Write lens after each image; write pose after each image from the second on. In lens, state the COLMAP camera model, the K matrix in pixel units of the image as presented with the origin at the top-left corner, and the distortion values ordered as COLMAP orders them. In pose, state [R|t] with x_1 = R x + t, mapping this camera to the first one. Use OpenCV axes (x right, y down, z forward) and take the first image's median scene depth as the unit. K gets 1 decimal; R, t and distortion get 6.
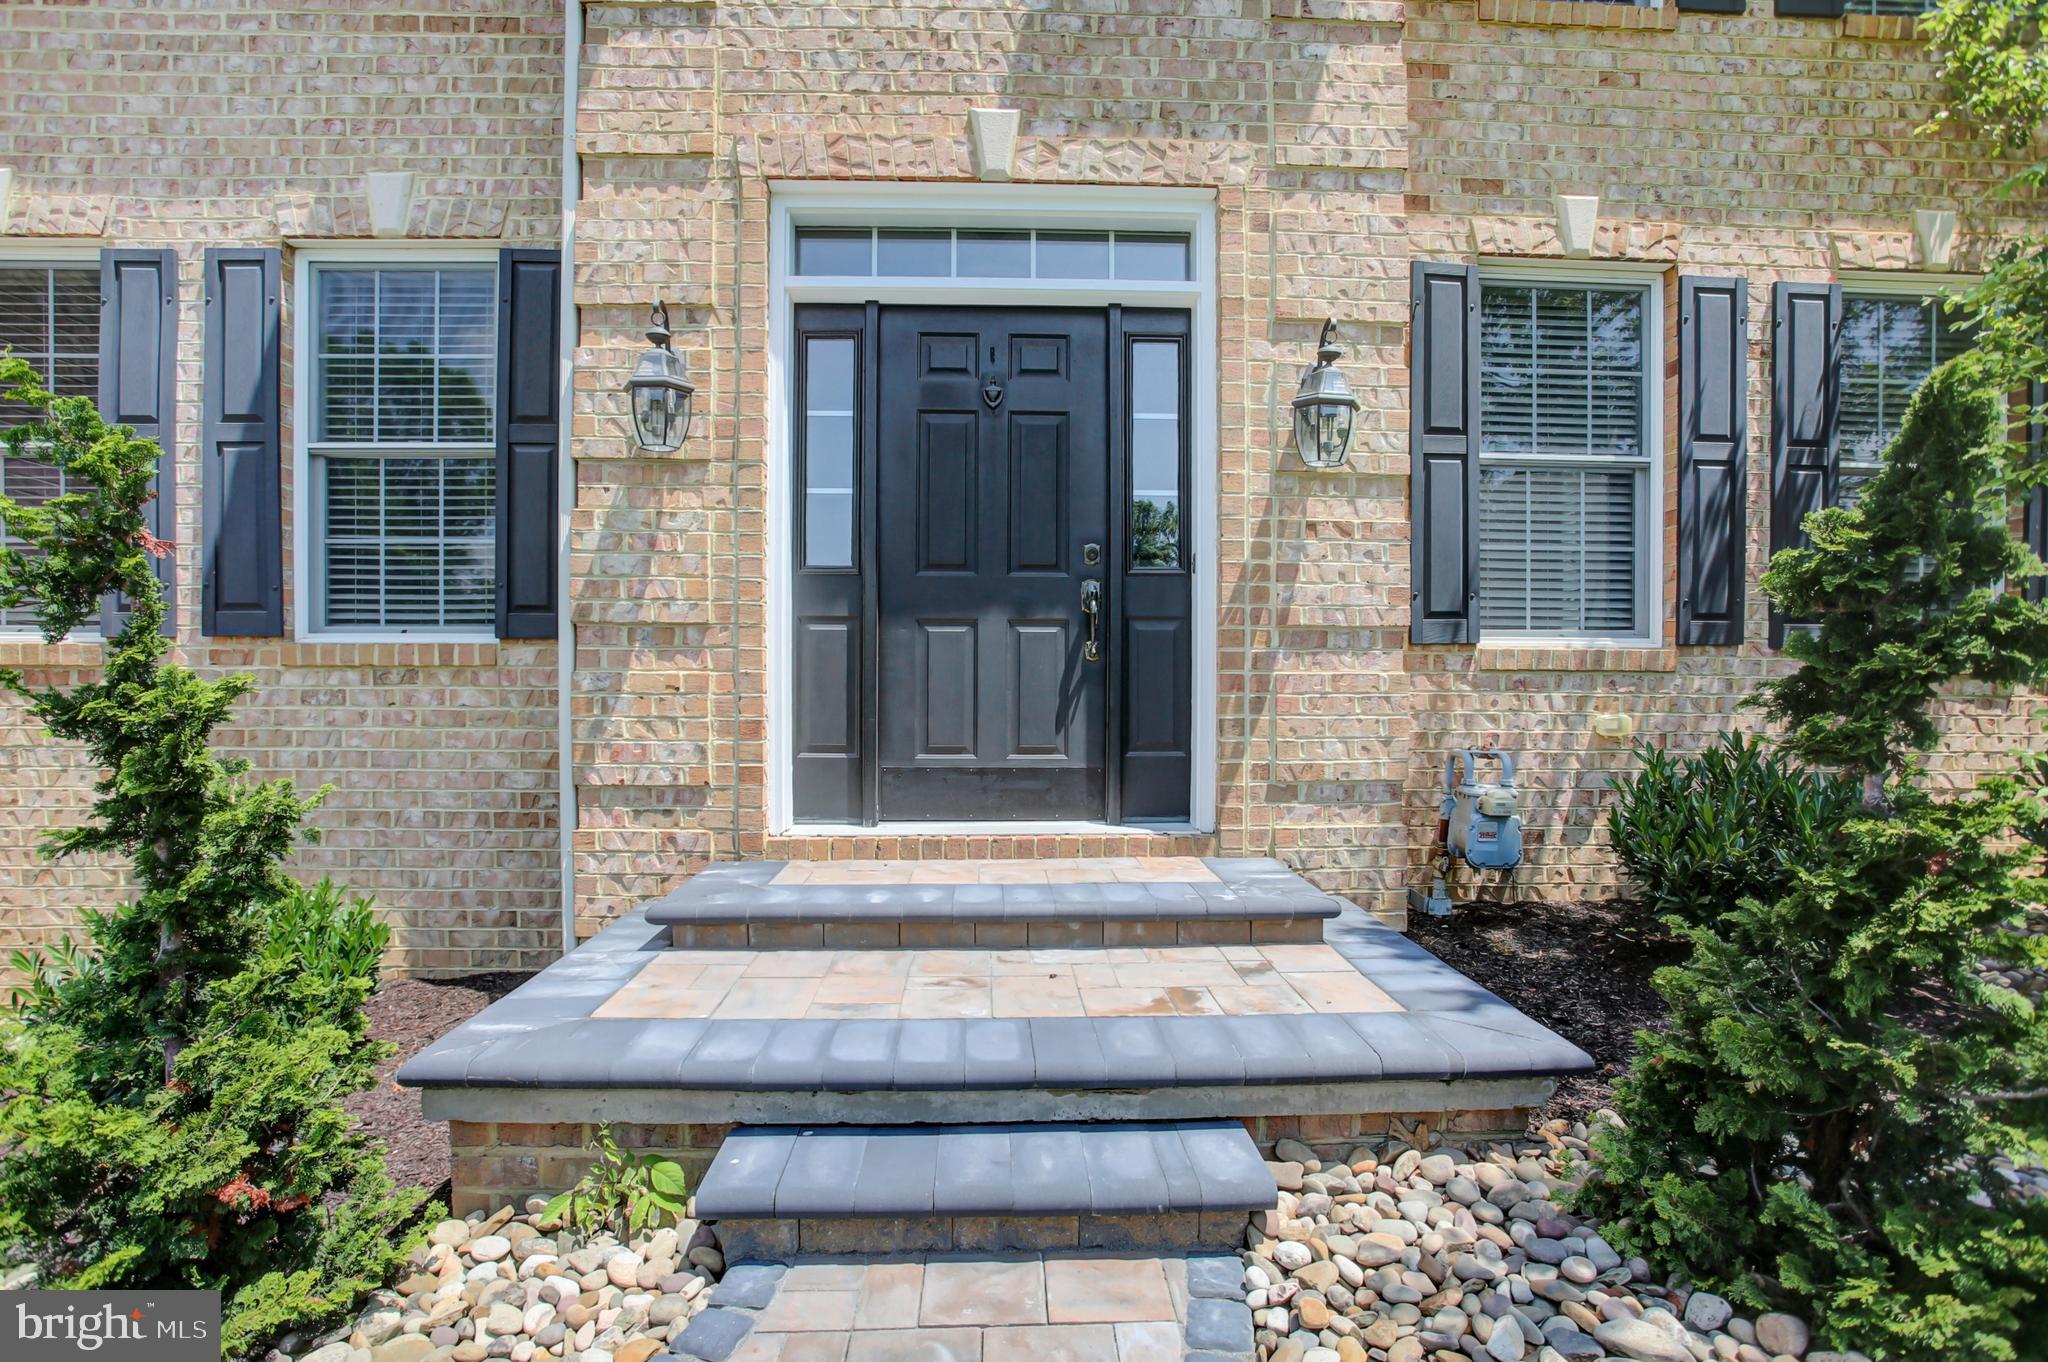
lens RADIAL K [[1022.0, 0, 1018.6], [0, 1022.0, 682.2], [0, 0, 1]] dist [-0.070225, 0.028363]
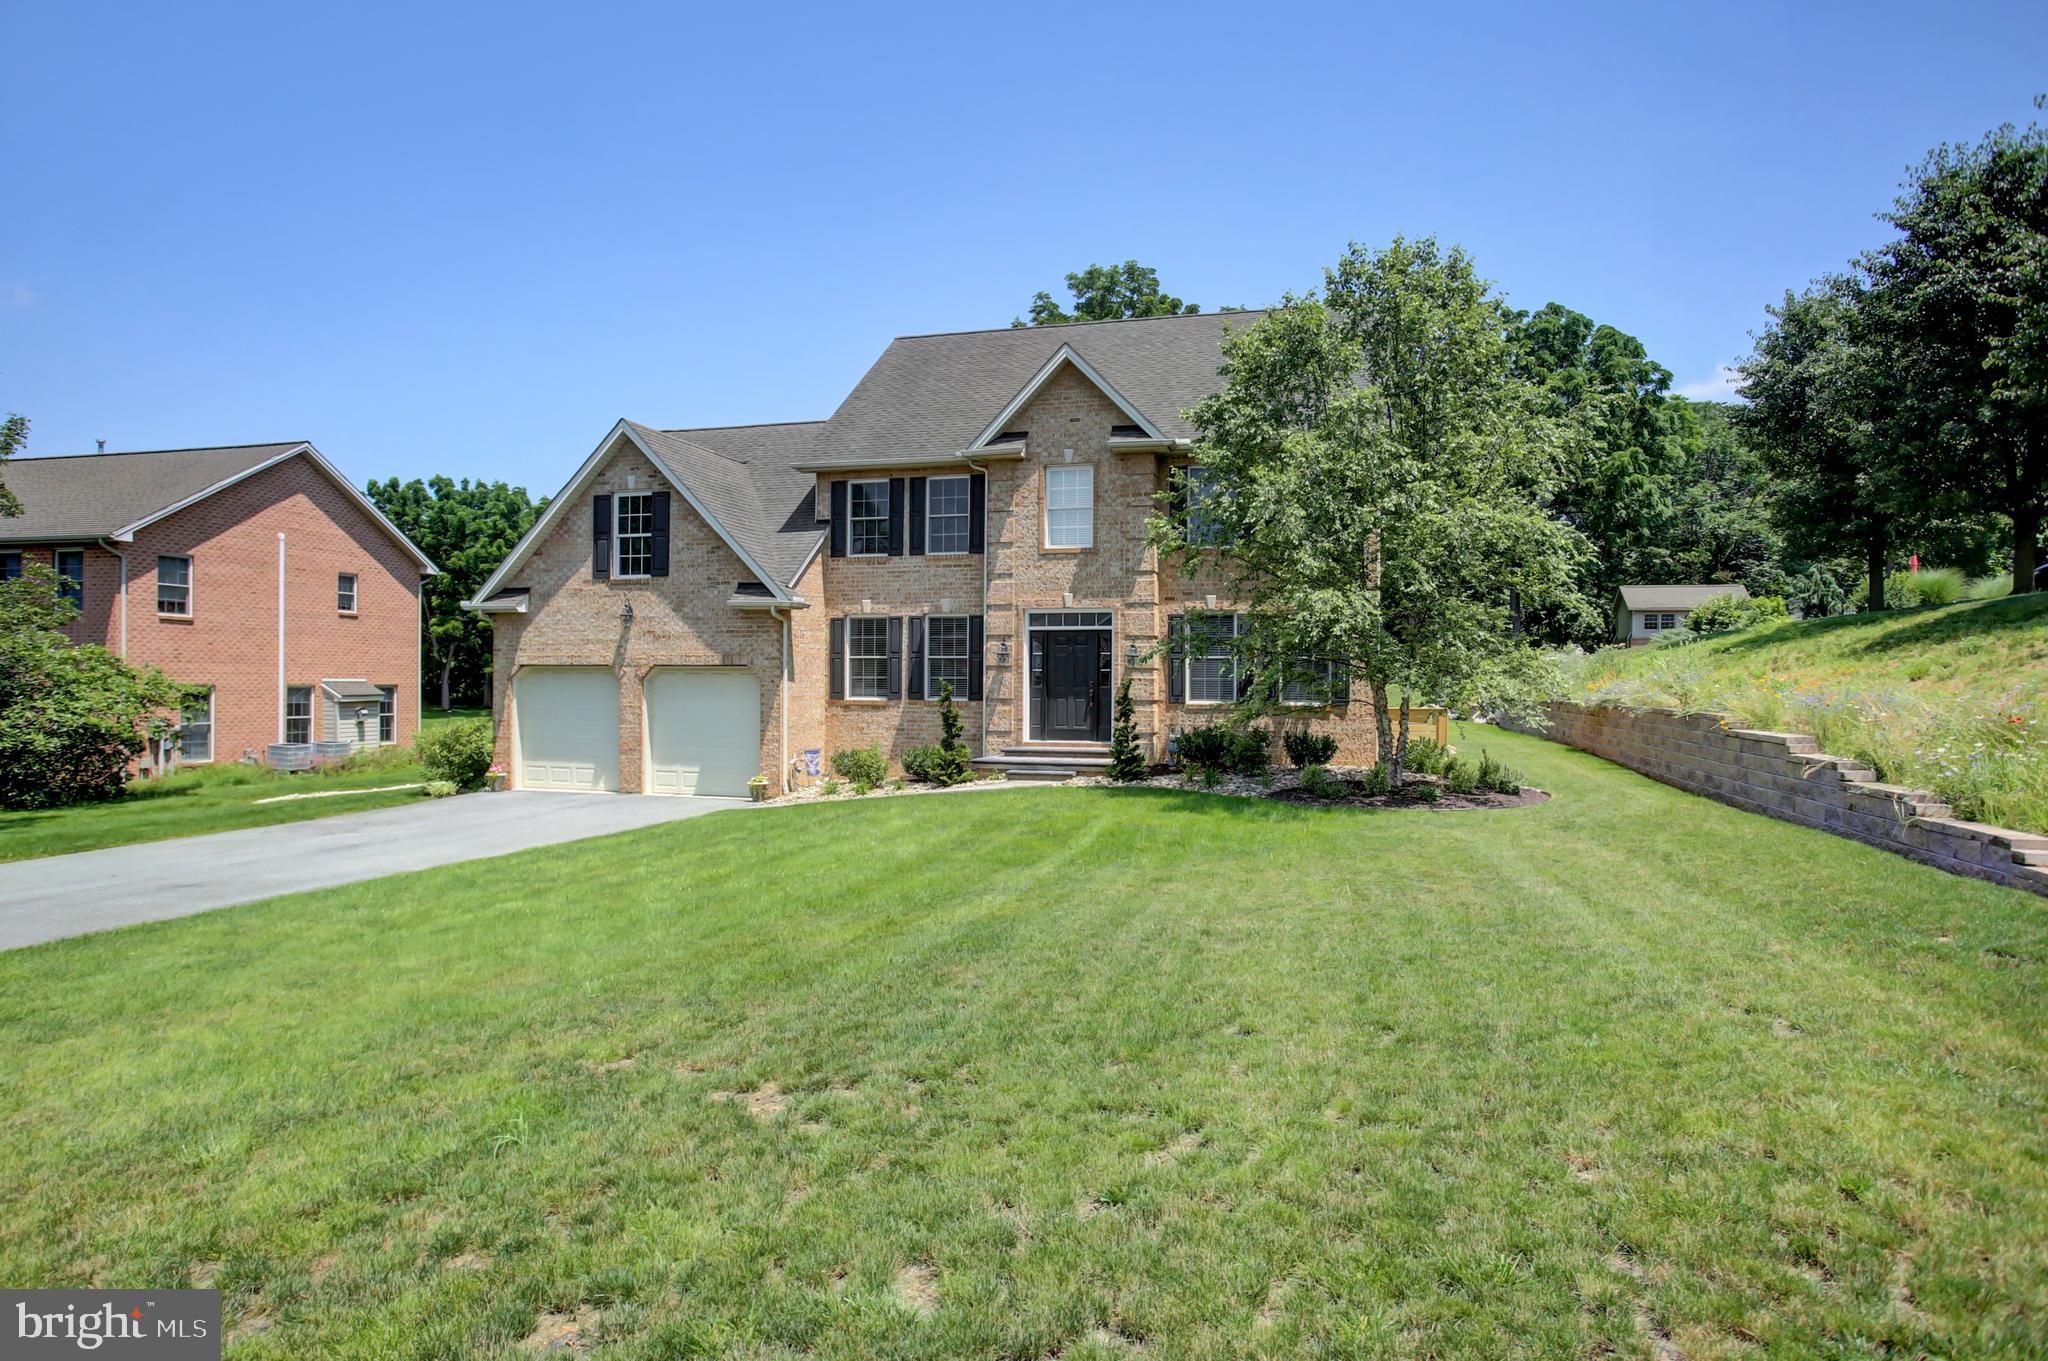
lens RADIAL K [[1162.5, 0, 1011.9], [0, 1162.5, 696.7], [0, 0, 1]] dist [-0.048896, 0.016393]
pose [[0.952980, 0.007189, -0.302948, 1.360219], [-0.008211, 0.999964, -0.002099, -0.052440], [0.302922, 0.004488, 0.953005, -4.247116]]
